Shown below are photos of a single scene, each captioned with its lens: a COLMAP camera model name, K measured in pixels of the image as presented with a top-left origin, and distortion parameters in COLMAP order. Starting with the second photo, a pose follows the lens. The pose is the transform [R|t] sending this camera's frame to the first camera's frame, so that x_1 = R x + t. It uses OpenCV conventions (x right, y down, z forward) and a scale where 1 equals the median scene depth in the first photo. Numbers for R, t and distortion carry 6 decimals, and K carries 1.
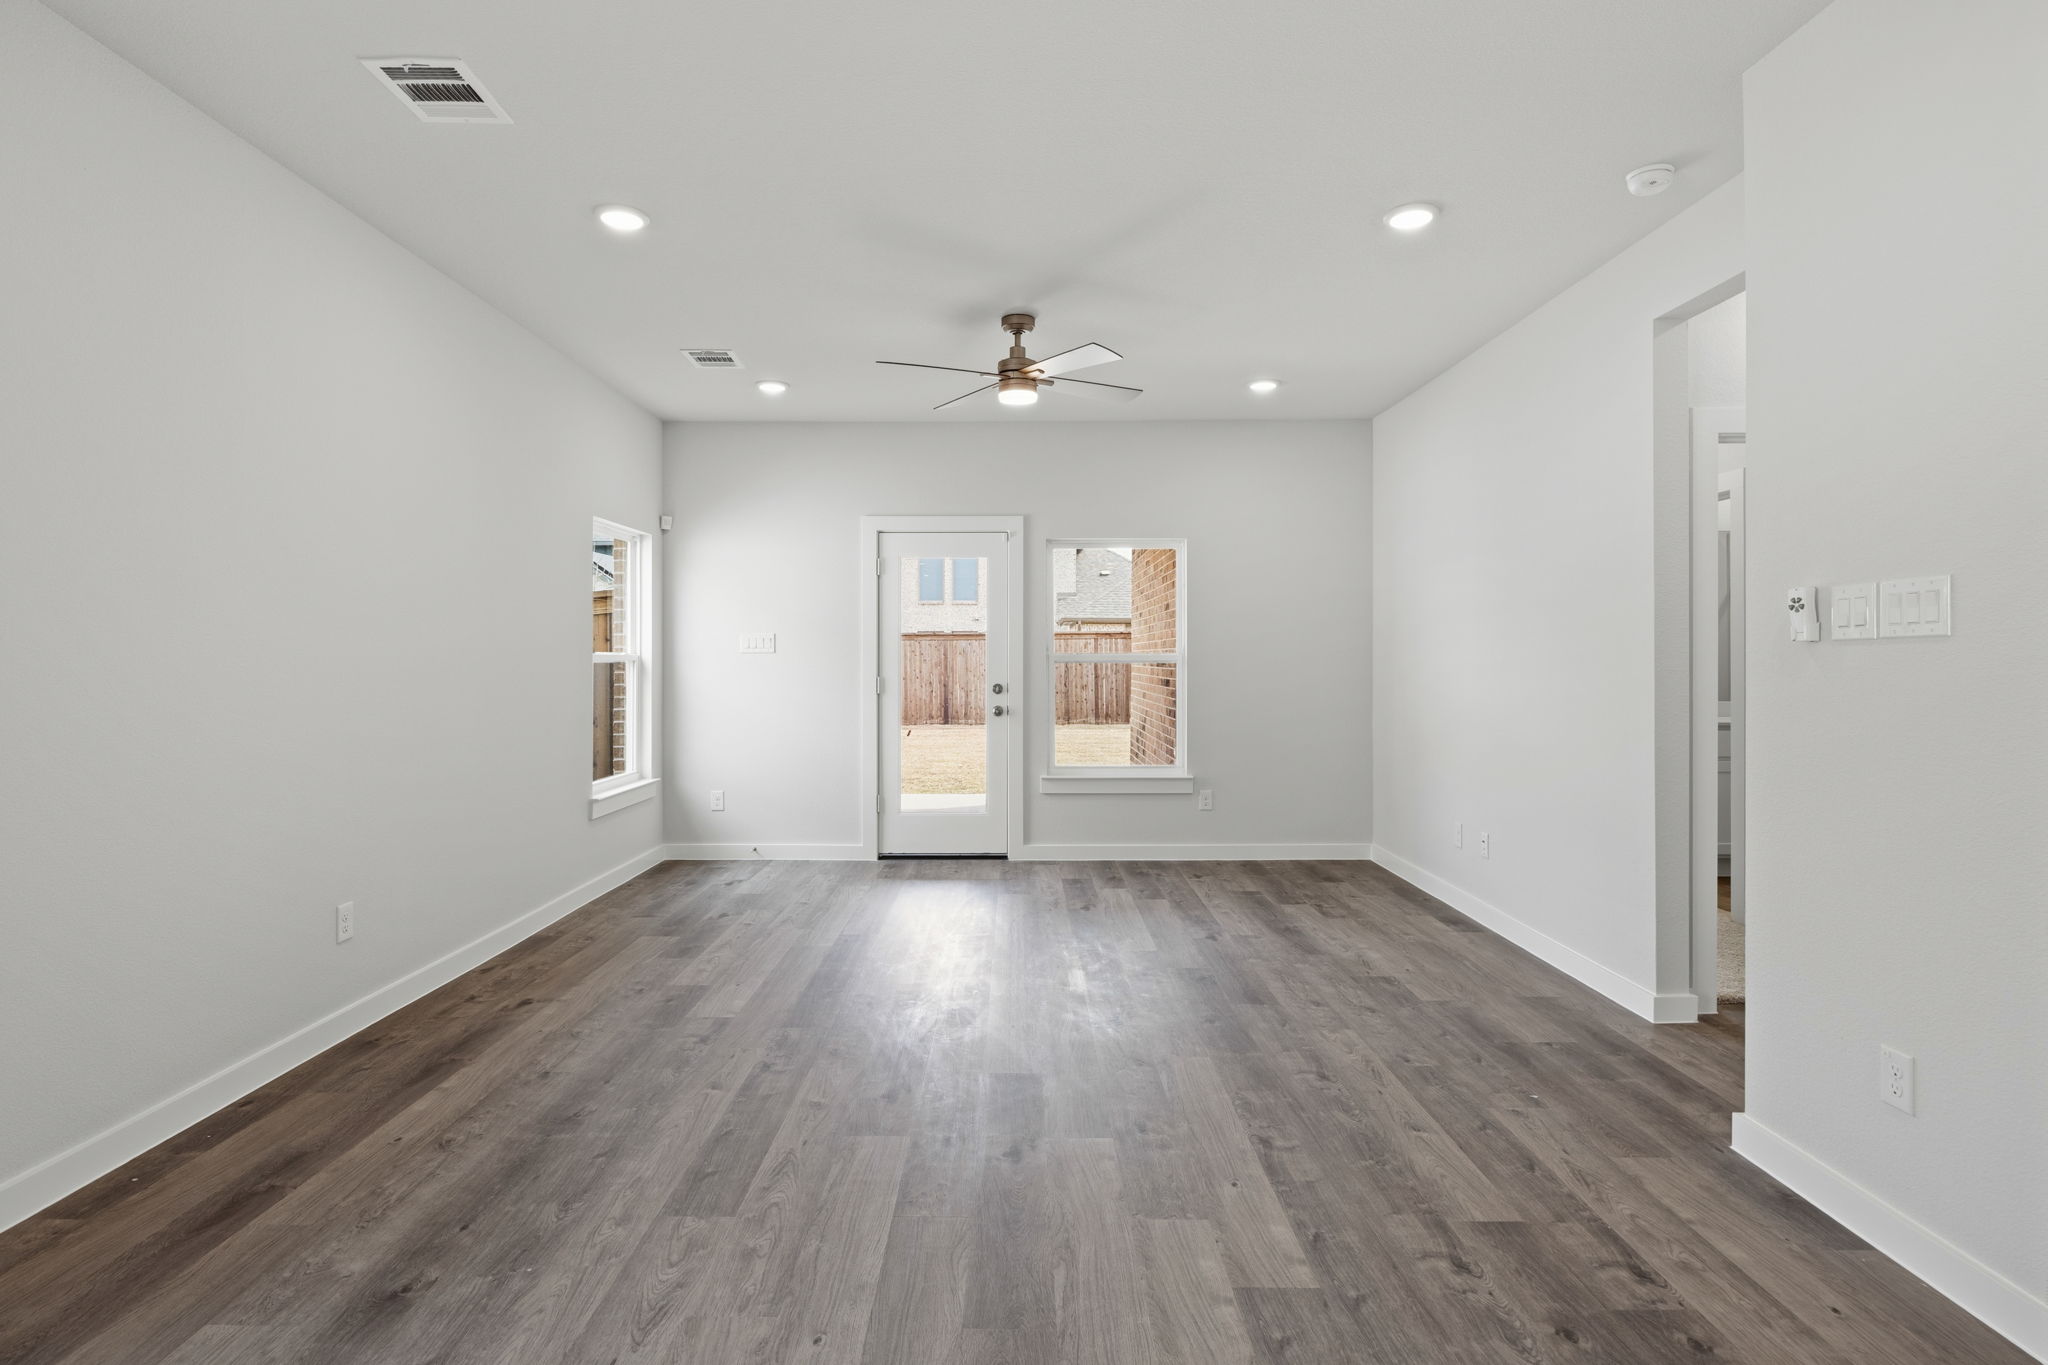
lens RADIAL K [[1043.4, 0, 1020.8], [0, 1043.4, 664.9], [0, 0, 1]] dist [-0.011456, 0.001477]
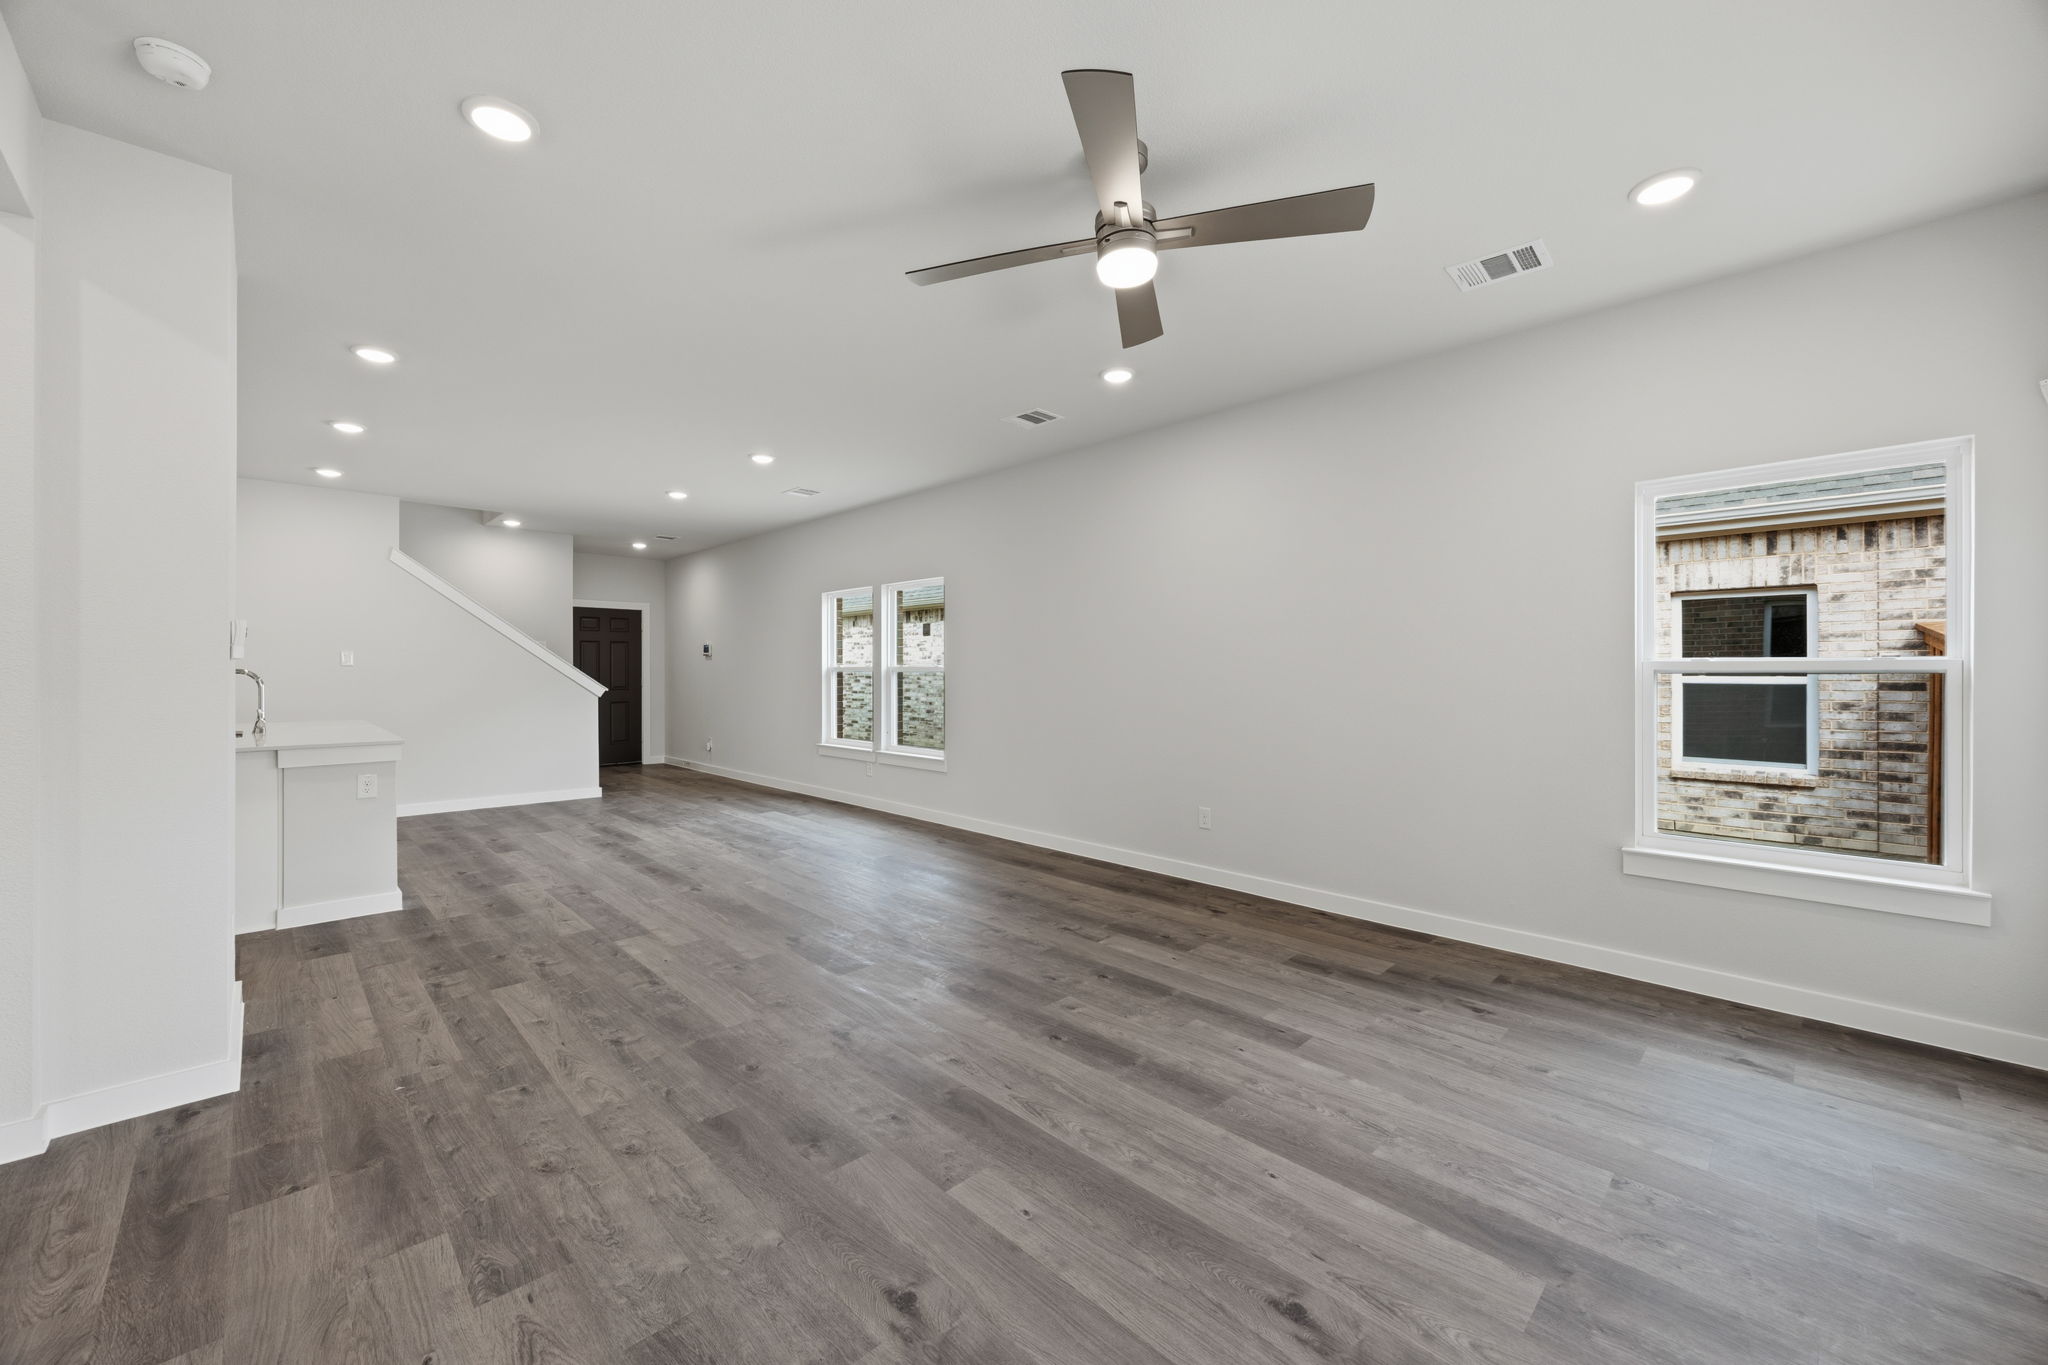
lens RADIAL K [[776.3, 0, 1024.8], [0, 776.3, 685.3], [0, 0, 1]] dist [-0.005261, -0.000400]
pose [[-0.708615, 0.012453, -0.705485, 0.478950], [-0.003287, 0.999775, 0.020949, -0.009750], [0.705588, 0.017163, -0.708415, 1.612957]]
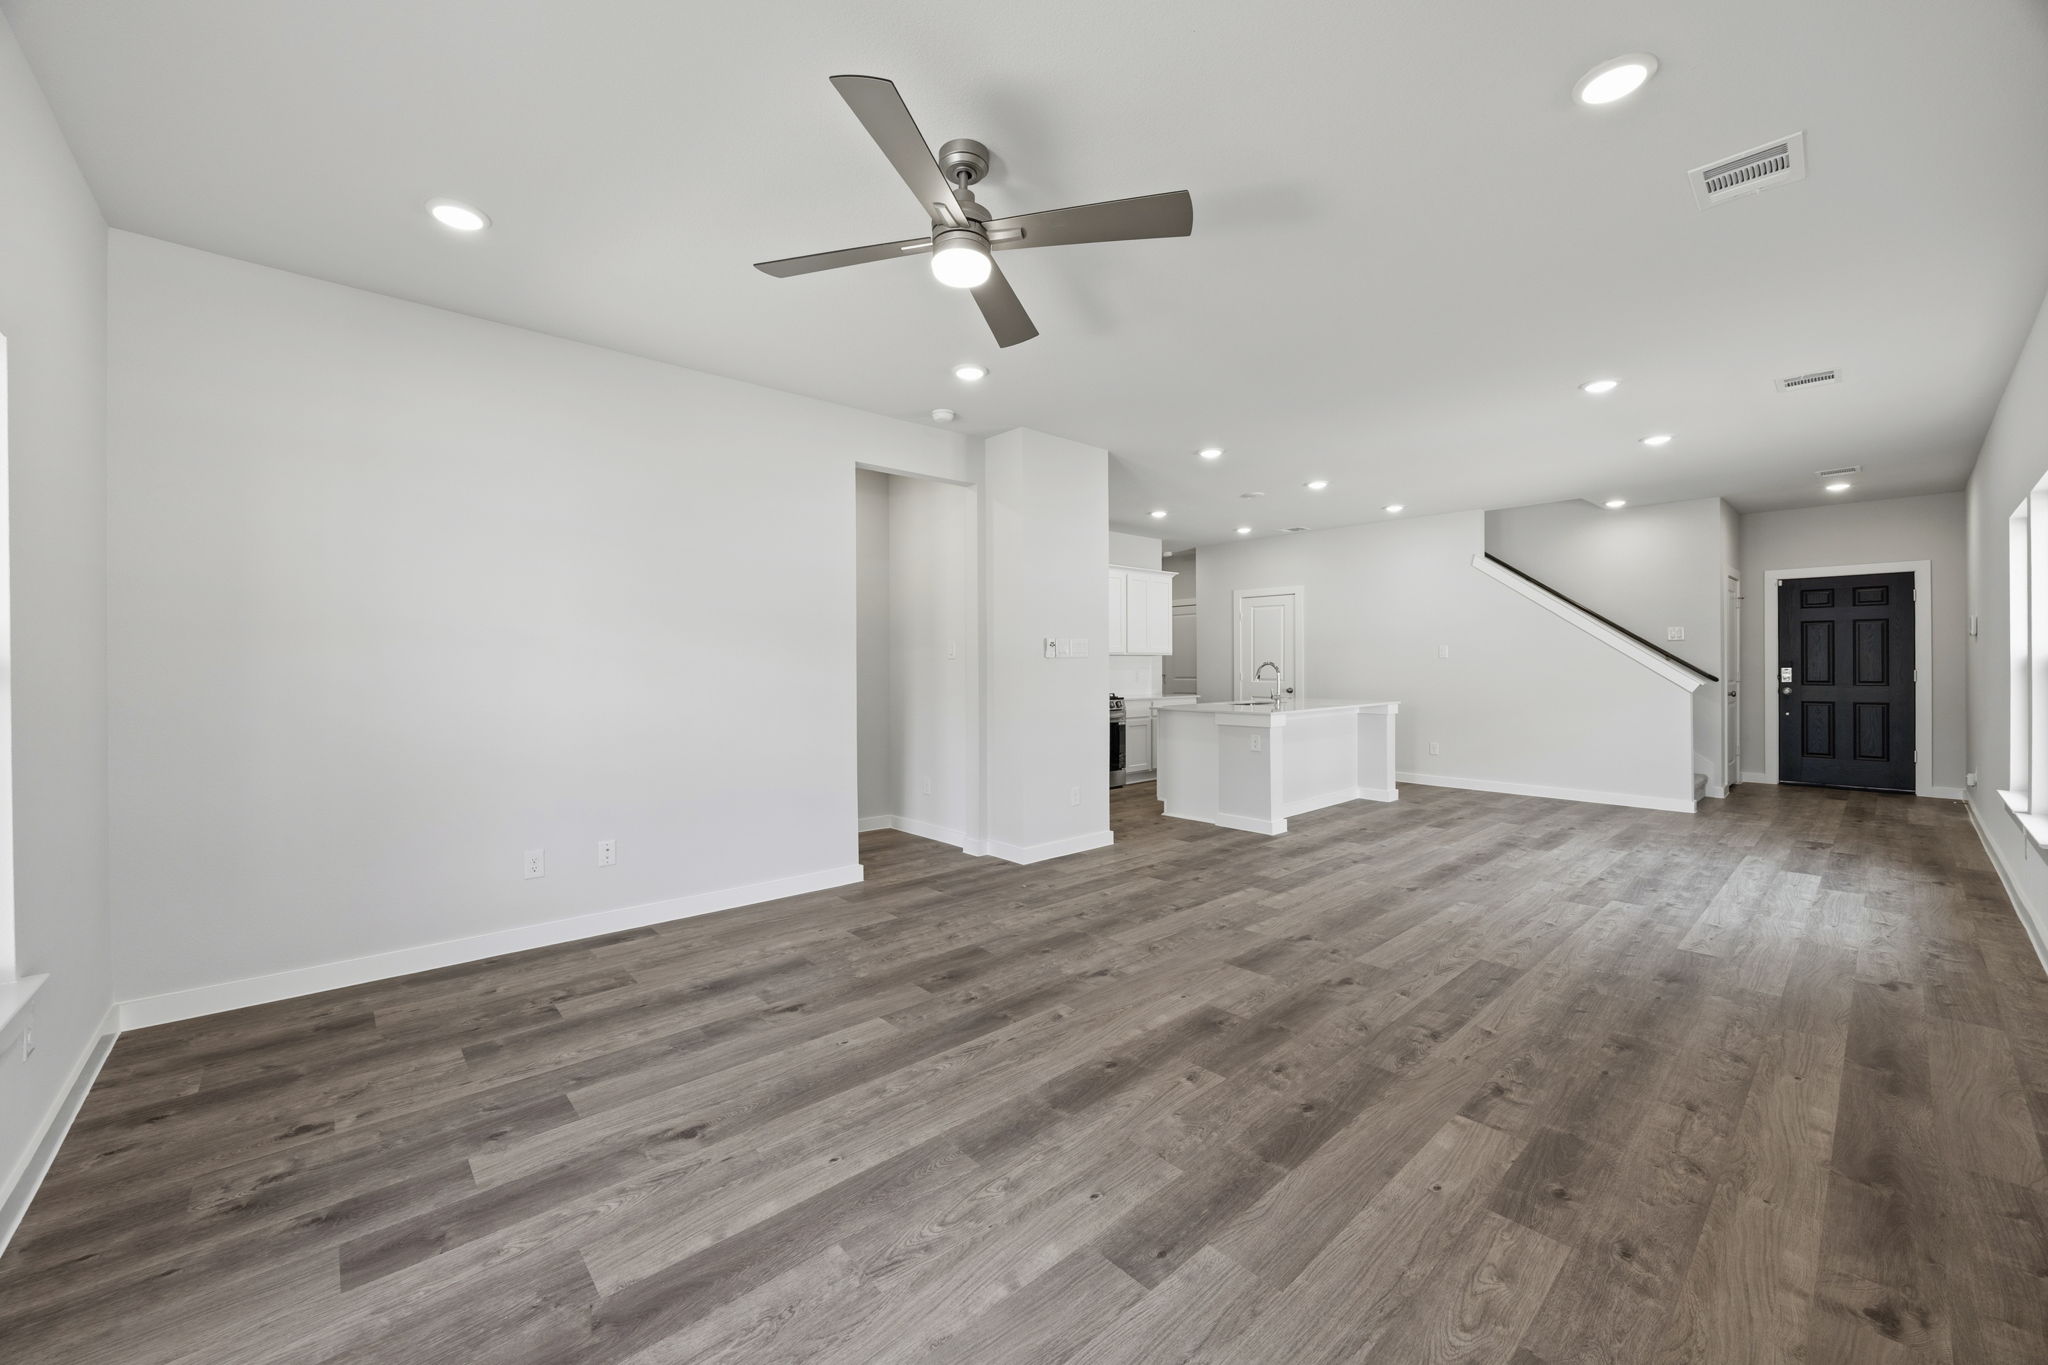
lens RADIAL K [[798.0, 0, 1006.0], [0, 798.0, 624.1], [0, 0, 1]] dist [-0.001424, -0.000746]
pose [[-0.662809, 0.040333, 0.747701, -0.510548], [0.006713, 0.998828, -0.047928, -0.006256], [-0.748758, -0.026748, -0.662303, 1.648634]]
